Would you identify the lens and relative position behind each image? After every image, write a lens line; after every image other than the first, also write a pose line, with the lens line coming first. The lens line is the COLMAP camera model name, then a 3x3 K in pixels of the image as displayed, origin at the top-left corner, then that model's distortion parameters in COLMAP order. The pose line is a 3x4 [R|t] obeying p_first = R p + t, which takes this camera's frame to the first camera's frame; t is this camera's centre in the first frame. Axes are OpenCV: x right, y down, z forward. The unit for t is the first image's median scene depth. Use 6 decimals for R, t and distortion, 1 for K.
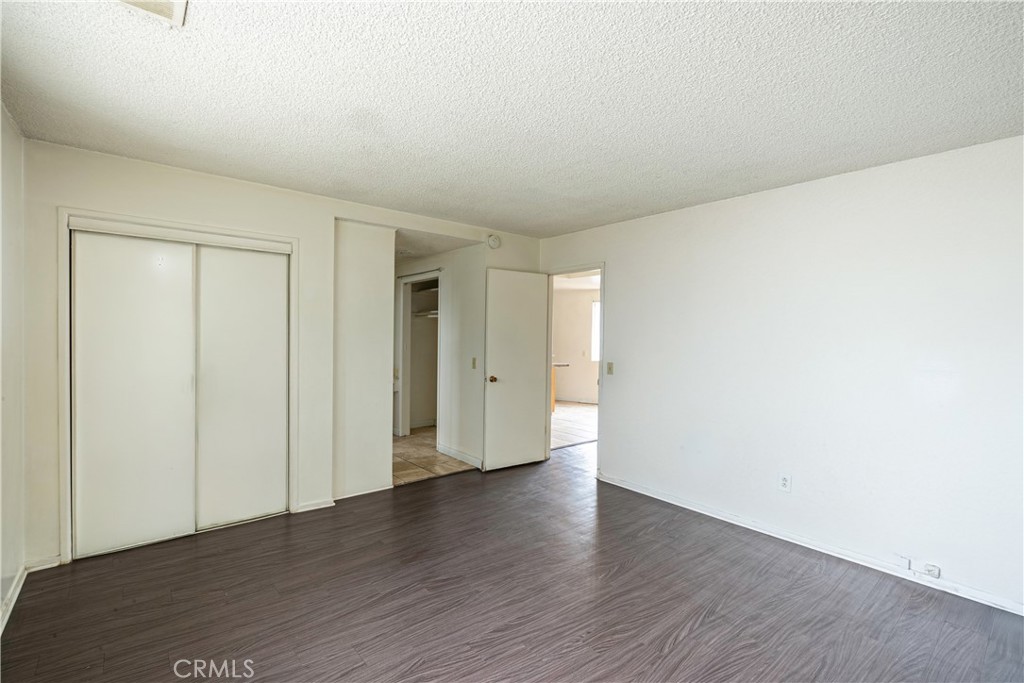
lens RADIAL K [[471.1, 0, 514.6], [0, 471.1, 345.1], [0, 0, 1]] dist [0.000459, 0.001315]
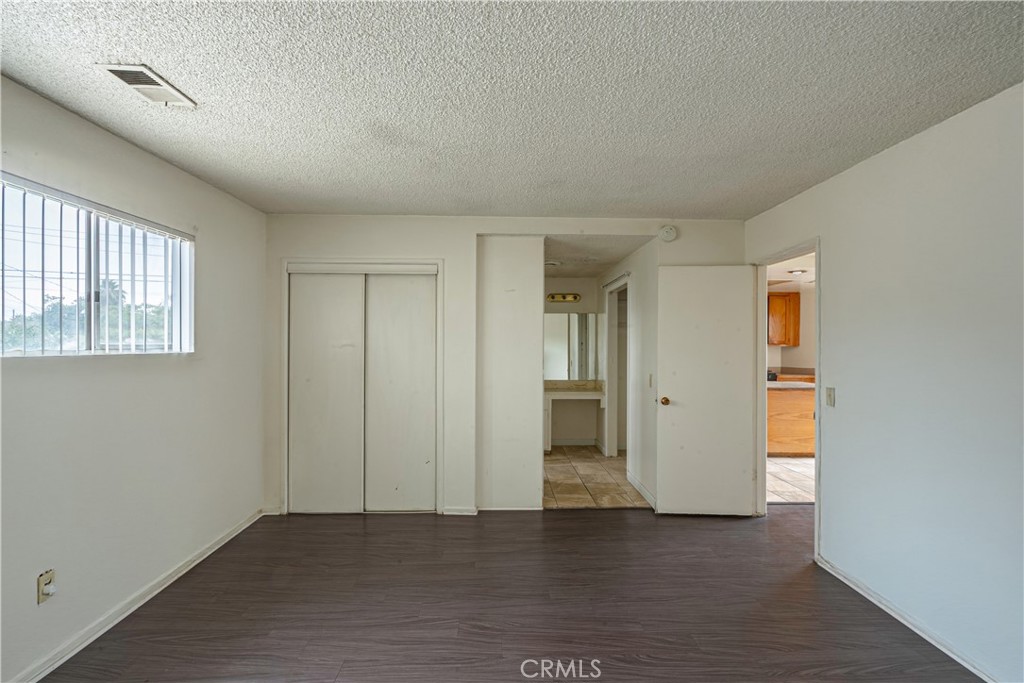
lens RADIAL K [[471.1, 0, 506.7], [0, 471.1, 343.2], [0, 0, 1]] dist [0.000459, 0.001315]
pose [[0.777217, -0.011426, -0.629129, 0.306133], [-0.008979, 0.999532, -0.029246, -0.001987], [0.629169, 0.028380, 0.776751, 0.233361]]
